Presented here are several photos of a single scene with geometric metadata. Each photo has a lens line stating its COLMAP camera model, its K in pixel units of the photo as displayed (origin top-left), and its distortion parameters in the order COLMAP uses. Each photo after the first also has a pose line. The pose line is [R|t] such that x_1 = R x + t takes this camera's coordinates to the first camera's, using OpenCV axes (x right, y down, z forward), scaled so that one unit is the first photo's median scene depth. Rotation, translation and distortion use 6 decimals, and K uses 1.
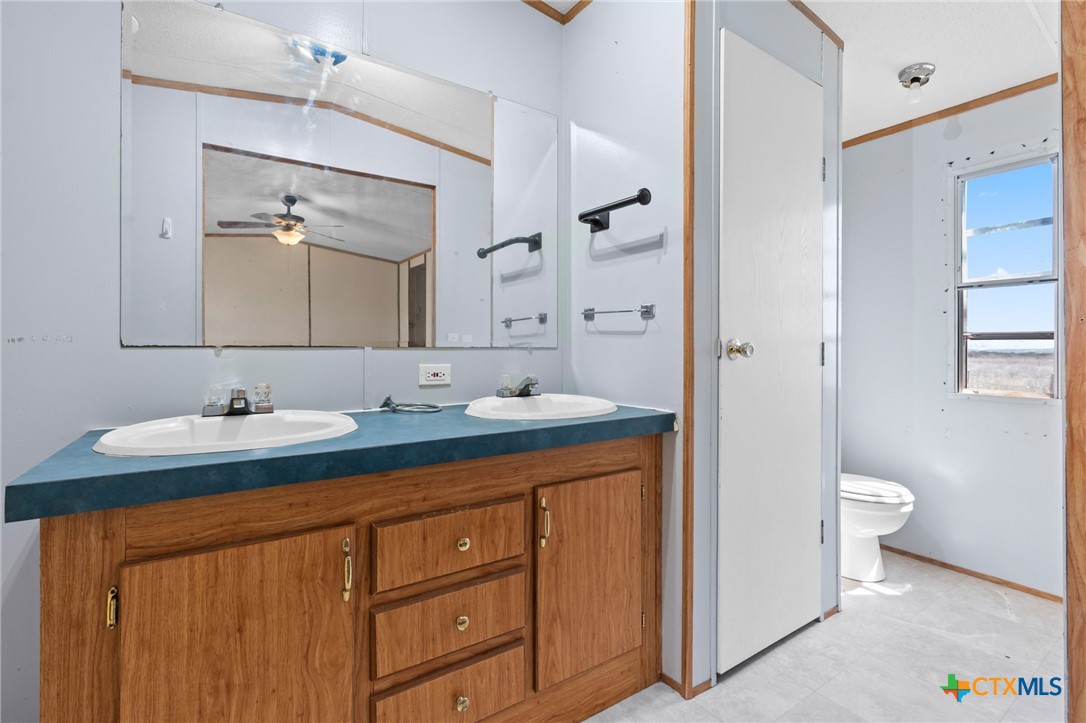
lens RADIAL K [[489.0, 0, 535.7], [0, 489.0, 342.6], [0, 0, 1]] dist [0.000280, -0.000027]
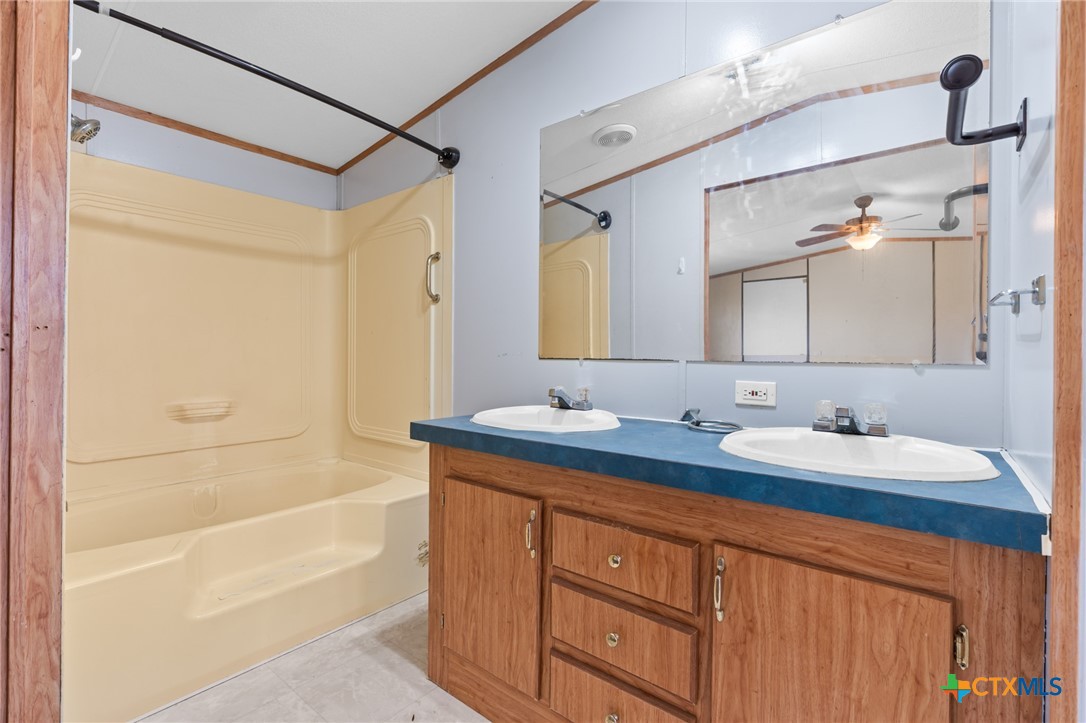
lens RADIAL K [[489.0, 0, 542.6], [0, 489.0, 358.7], [0, 0, 1]] dist [0.000280, -0.000027]
pose [[0.310671, 0.005825, -0.950500, 0.680650], [-0.000017, 0.999981, 0.006123, -0.001105], [0.950517, -0.001886, 0.310666, 0.511670]]
